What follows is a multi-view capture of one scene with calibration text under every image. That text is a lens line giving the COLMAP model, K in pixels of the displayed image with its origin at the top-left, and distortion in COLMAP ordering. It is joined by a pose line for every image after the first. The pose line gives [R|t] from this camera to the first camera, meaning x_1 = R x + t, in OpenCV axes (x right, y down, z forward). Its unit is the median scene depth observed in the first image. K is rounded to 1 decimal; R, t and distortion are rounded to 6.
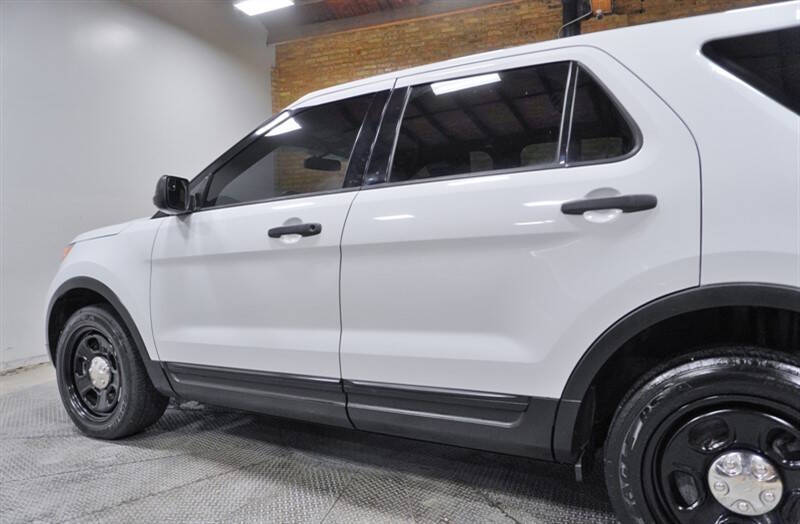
lens RADIAL K [[542.1, 0, 387.2], [0, 542.1, 270.0], [0, 0, 1]] dist [-0.043095, 0.026819]
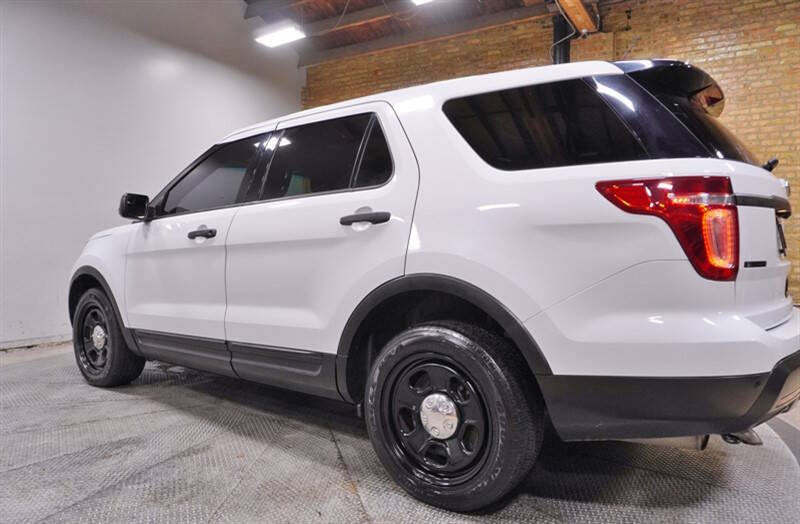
lens RADIAL K [[542.1, 0, 389.5], [0, 542.1, 276.3], [0, 0, 1]] dist [-0.043095, 0.026819]
pose [[0.988796, 0.025351, -0.147105, 0.382033], [-0.024679, 0.999675, 0.006392, 0.011606], [0.147219, -0.002690, 0.989100, -0.225754]]
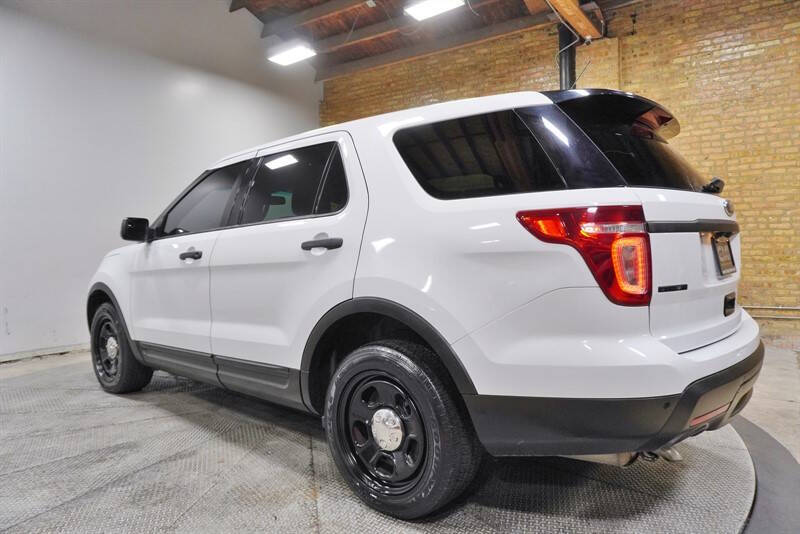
lens RADIAL K [[535.9, 0, 388.8], [0, 535.9, 277.5], [0, 0, 1]] dist [-0.032370, 0.016959]
pose [[0.975213, 0.014649, -0.220782, 0.519468], [-0.012871, 0.999872, 0.009491, -0.024145], [0.220893, -0.006414, 0.975277, -0.247645]]
